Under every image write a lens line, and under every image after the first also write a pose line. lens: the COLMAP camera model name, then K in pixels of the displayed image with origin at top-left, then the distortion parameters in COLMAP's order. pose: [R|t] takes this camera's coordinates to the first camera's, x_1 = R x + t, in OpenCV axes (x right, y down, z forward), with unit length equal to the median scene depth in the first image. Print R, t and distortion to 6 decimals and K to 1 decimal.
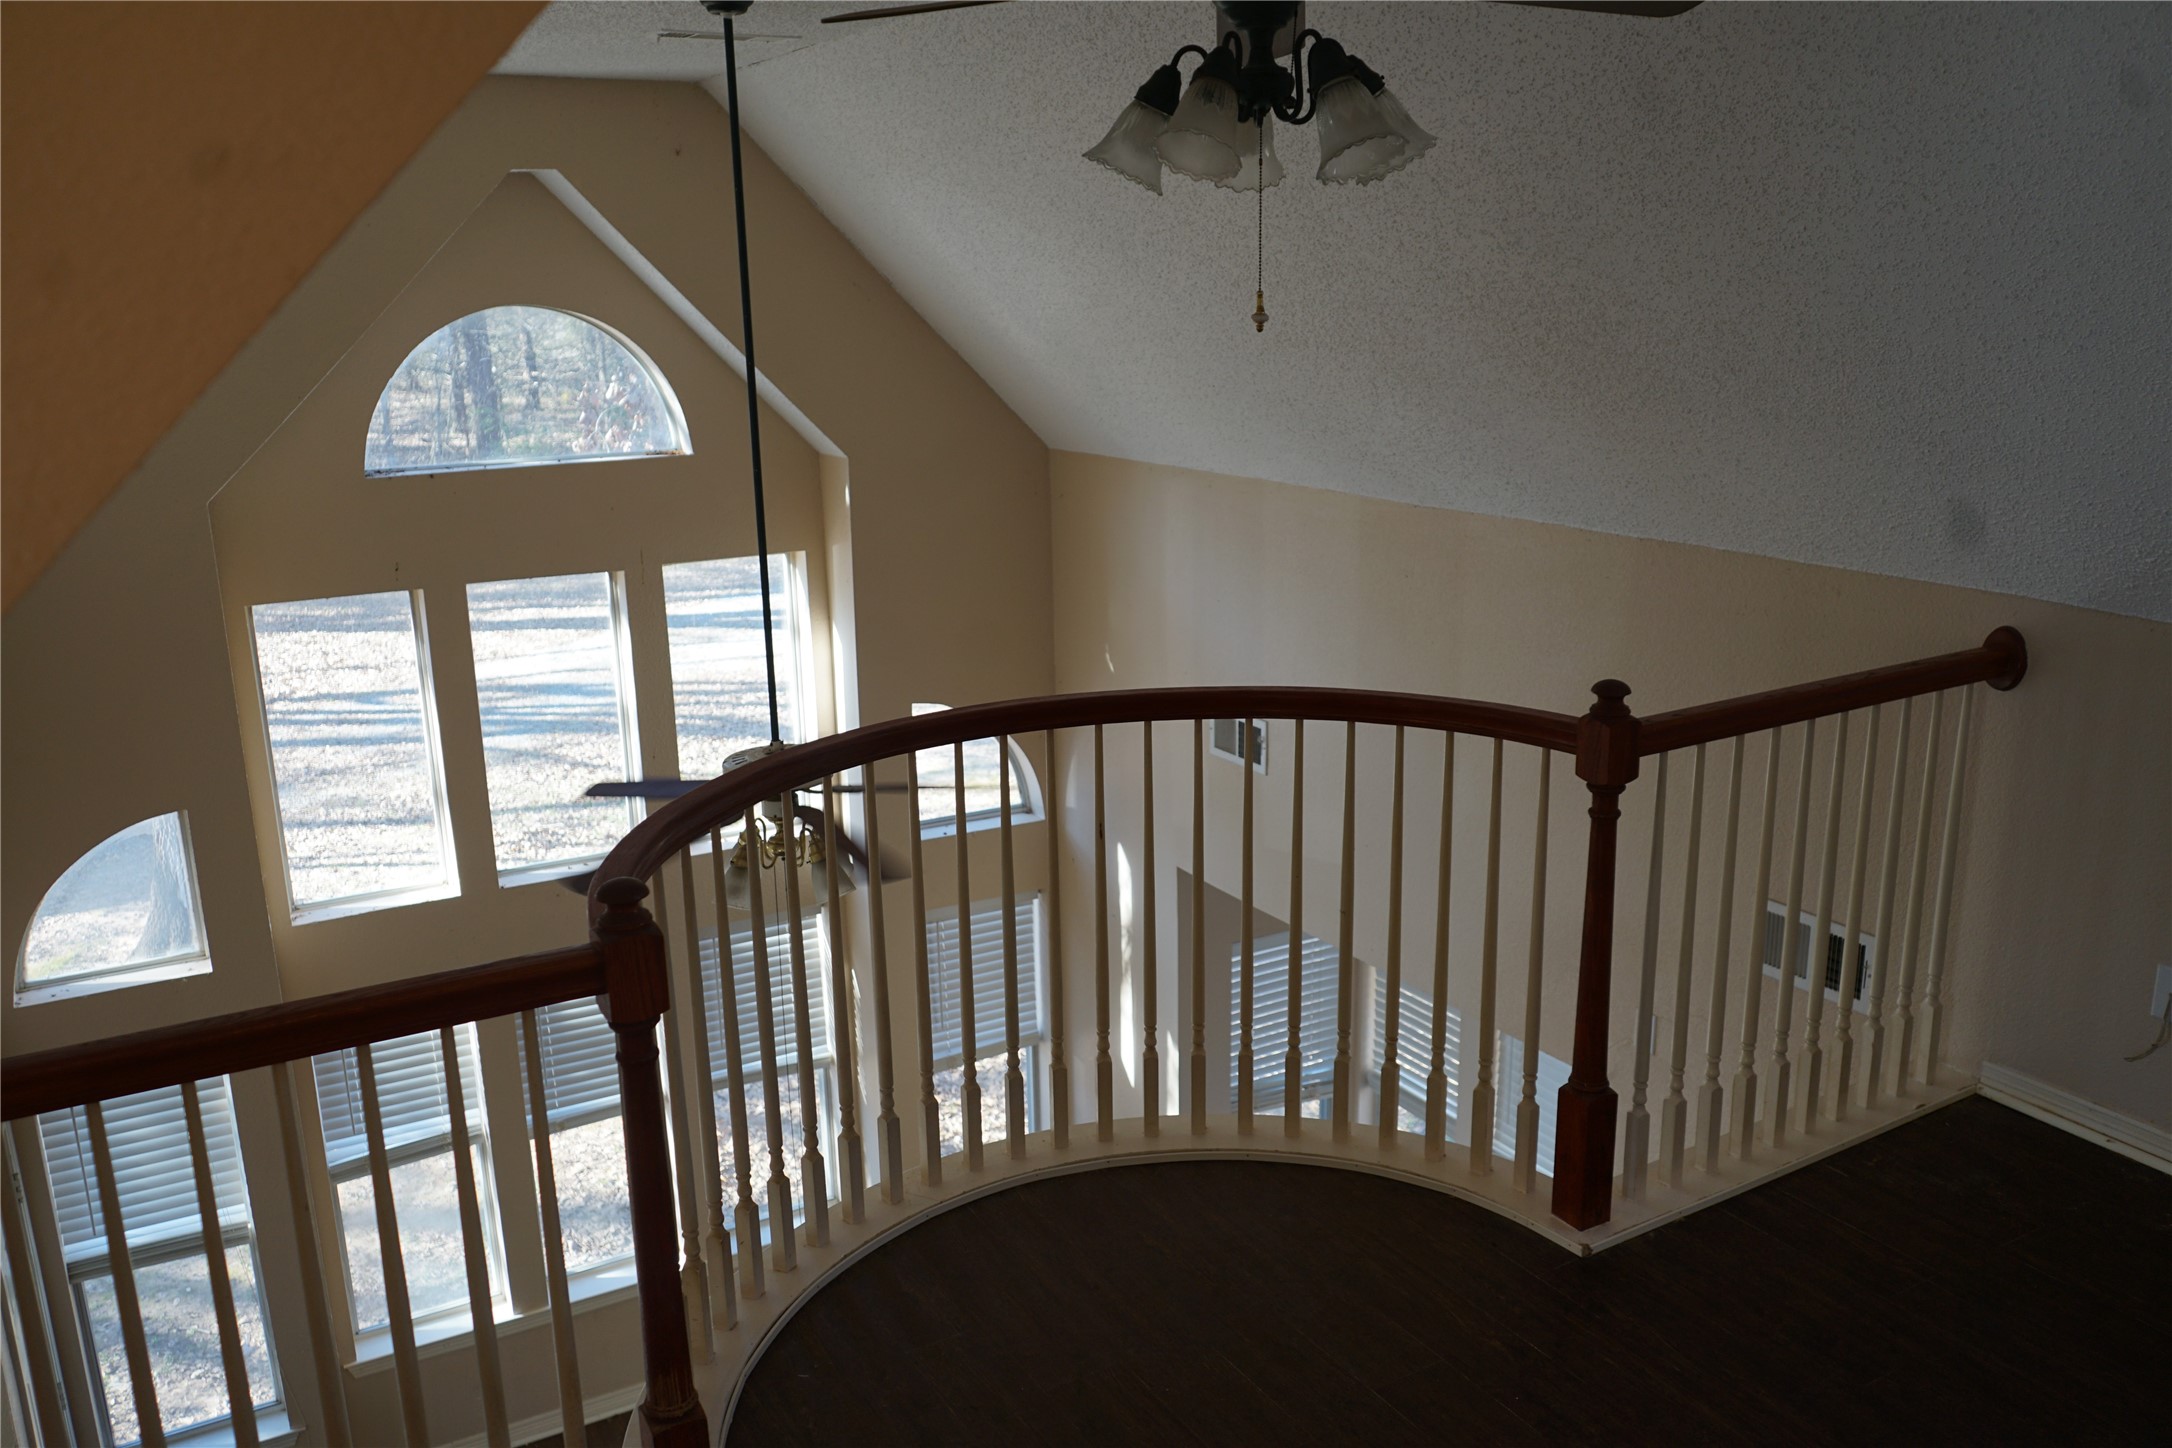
lens RADIAL K [[1720.4, 0, 1086.6], [0, 1720.4, 720.7], [0, 0, 1]] dist [-0.021852, 0.009079]
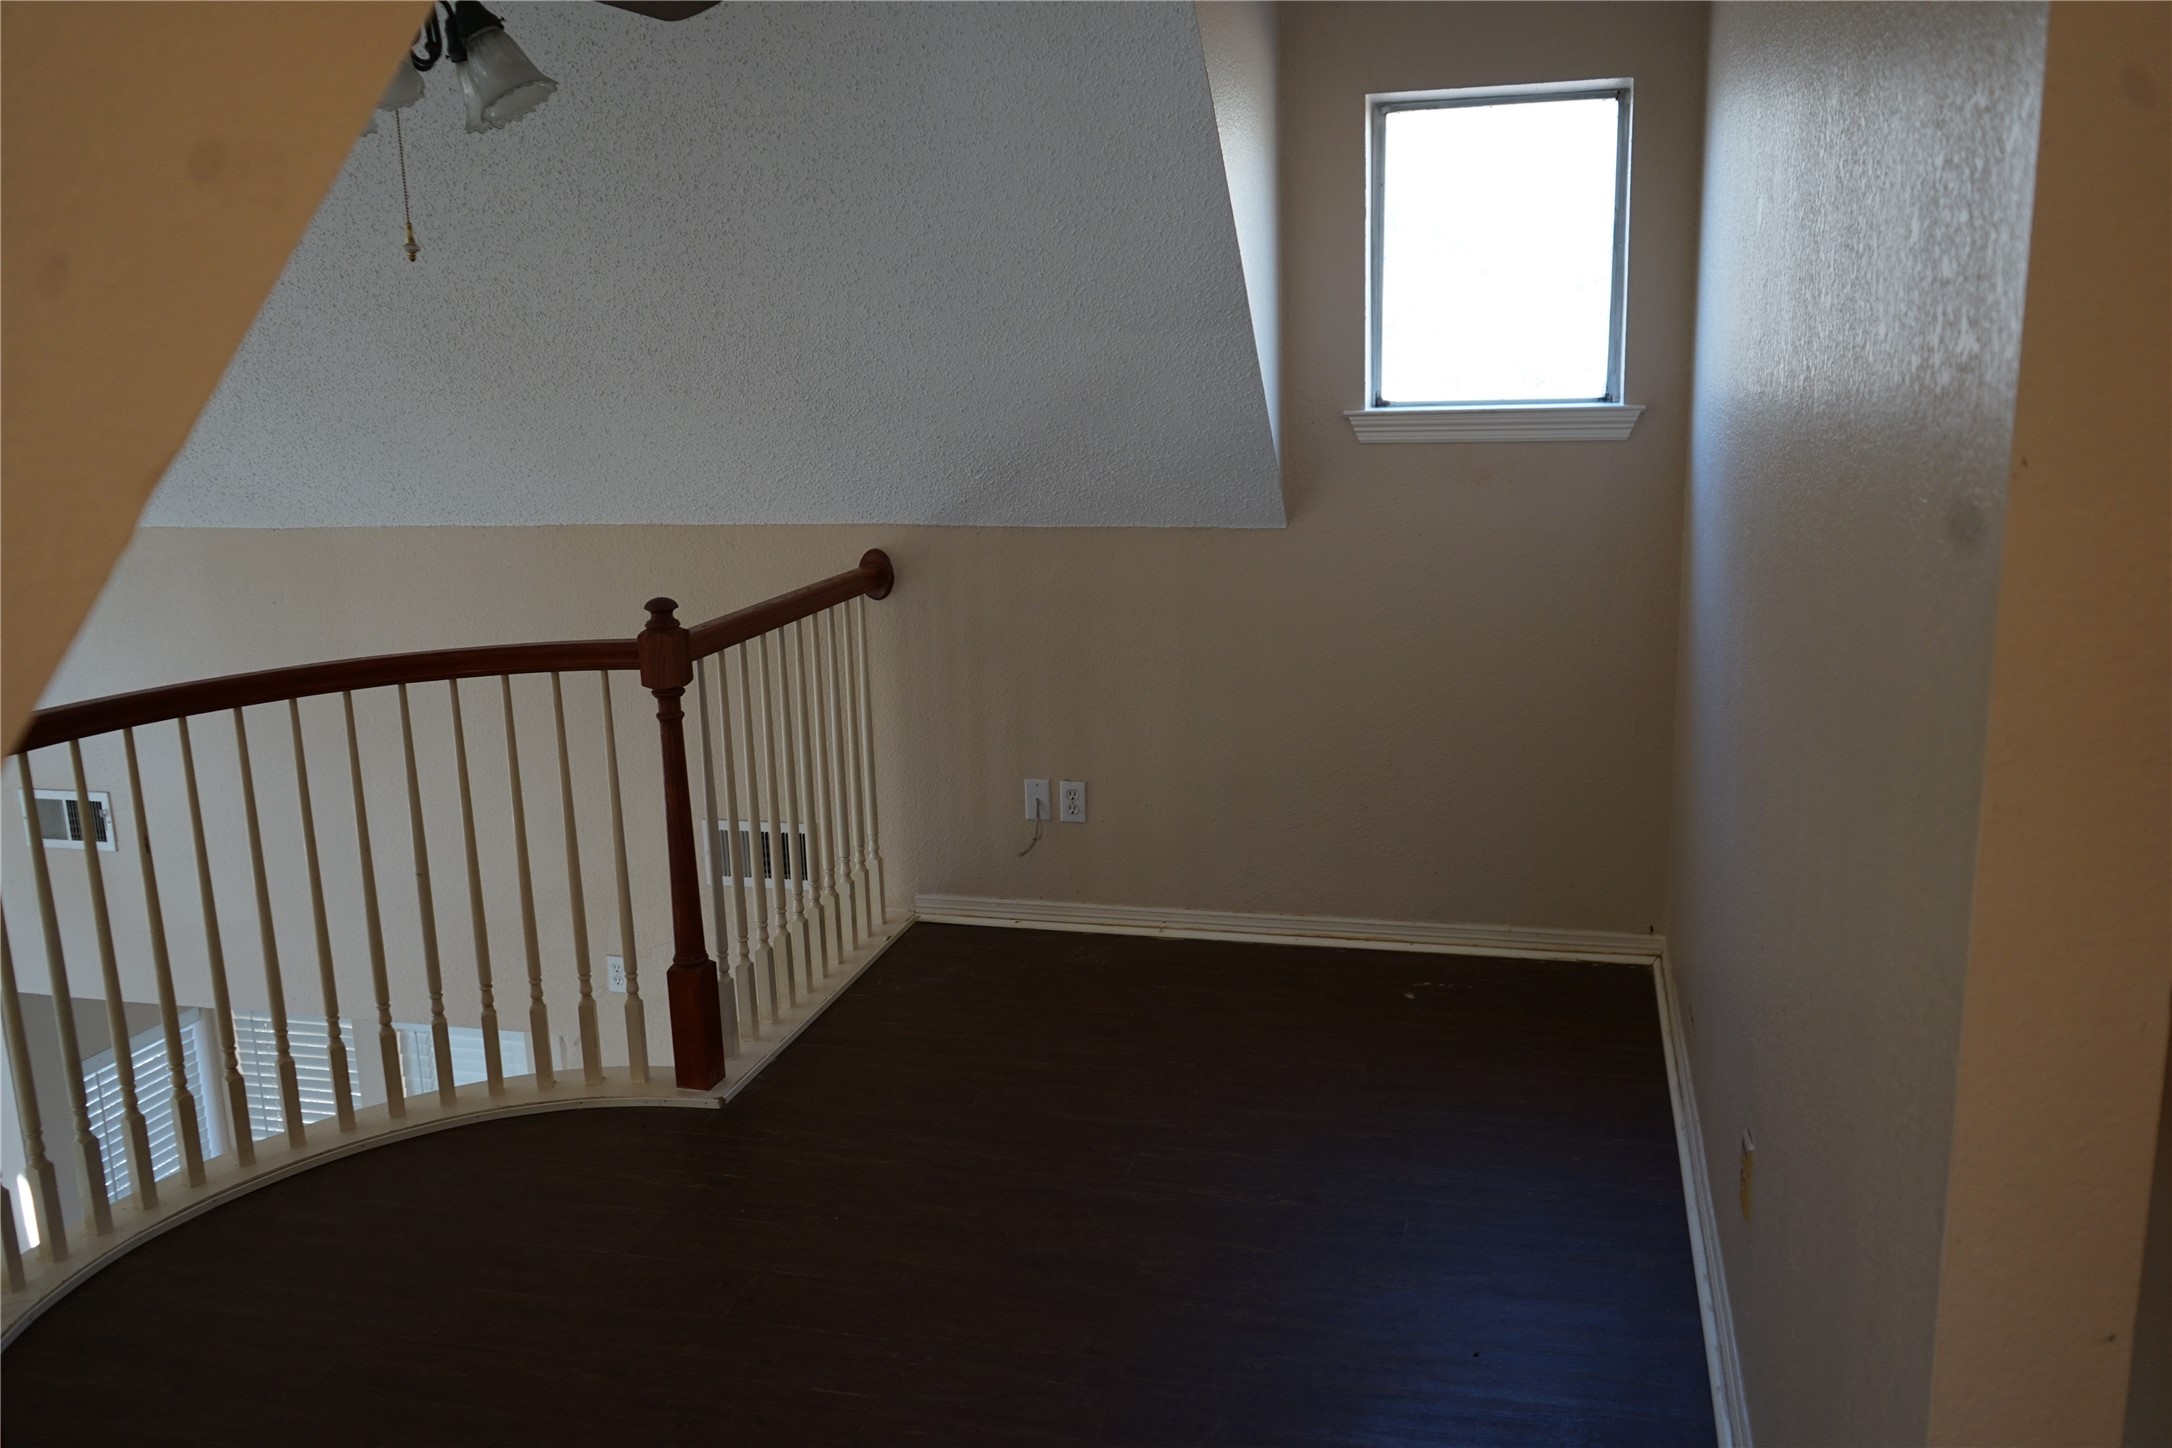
lens RADIAL K [[1720.4, 0, 1082.5], [0, 1720.4, 725.5], [0, 0, 1]] dist [-0.021852, 0.009079]
pose [[0.702803, -0.151458, 0.695075, -0.291089], [0.191028, 0.981367, 0.020689, 0.085244], [-0.685256, 0.118238, 0.718640, -0.012148]]
